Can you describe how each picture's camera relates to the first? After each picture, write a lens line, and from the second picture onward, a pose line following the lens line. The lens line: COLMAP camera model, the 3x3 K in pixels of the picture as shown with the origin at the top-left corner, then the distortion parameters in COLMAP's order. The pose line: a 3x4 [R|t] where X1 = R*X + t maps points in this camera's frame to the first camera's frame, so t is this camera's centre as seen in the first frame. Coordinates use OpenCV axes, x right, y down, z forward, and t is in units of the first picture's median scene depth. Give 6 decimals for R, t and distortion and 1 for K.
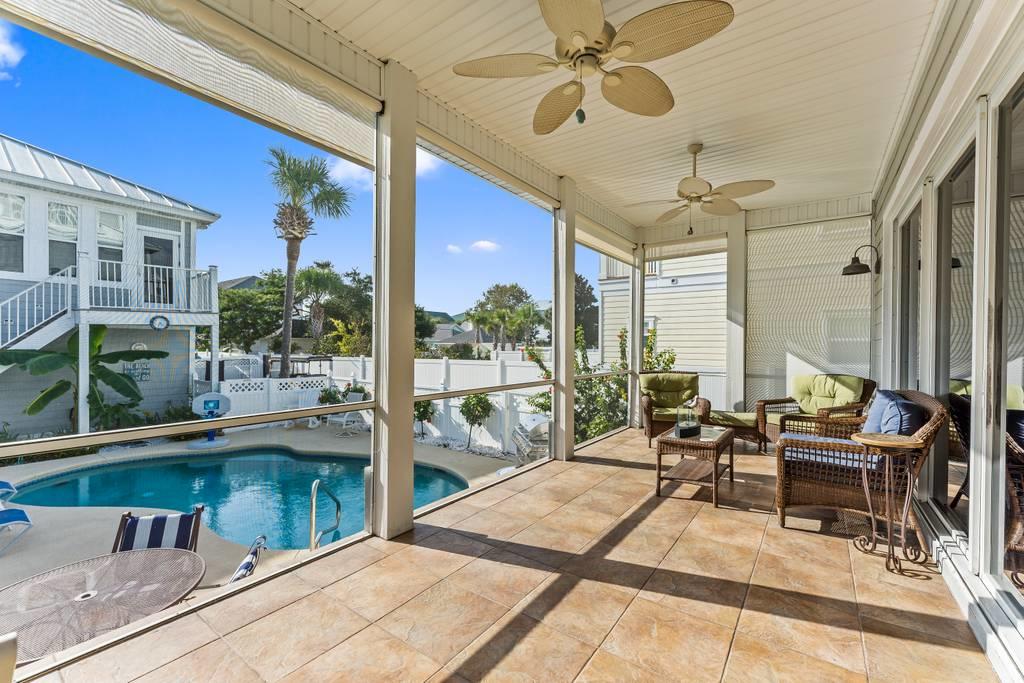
lens RADIAL K [[412.9, 0, 511.6], [0, 412.9, 344.1], [0, 0, 1]] dist [0.001621, -0.000112]
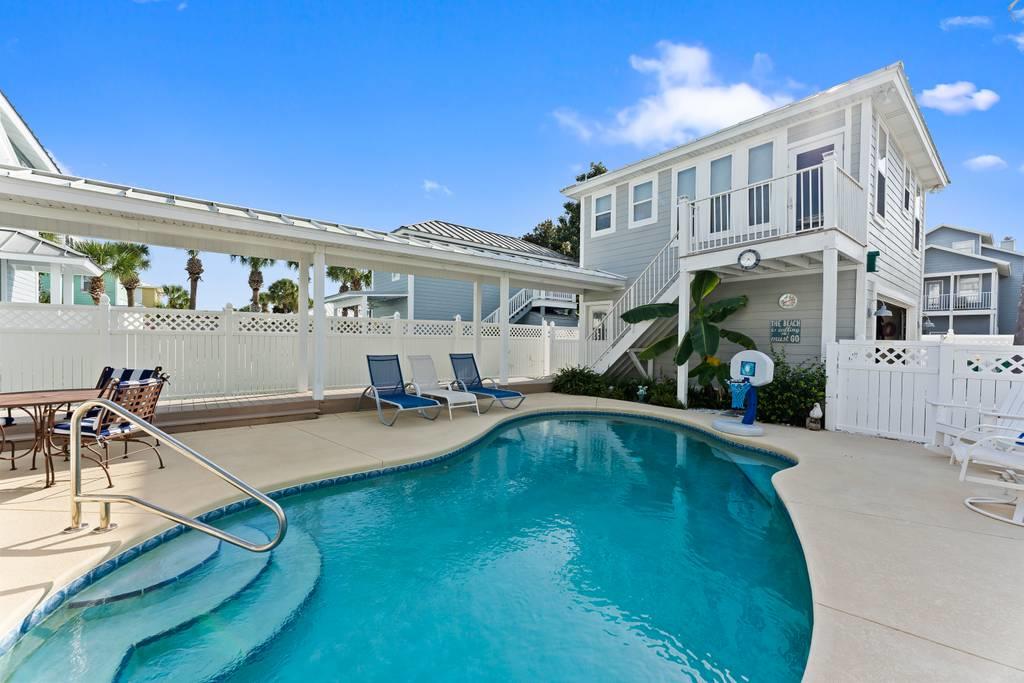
lens RADIAL K [[412.9, 0, 511.3], [0, 412.9, 344.9], [0, 0, 1]] dist [0.001621, -0.000112]
pose [[-0.256736, 0.002583, -0.966478, -0.007720], [-0.010591, 0.999929, 0.005486, 0.105900], [0.966424, 0.011644, -0.256690, 0.773243]]
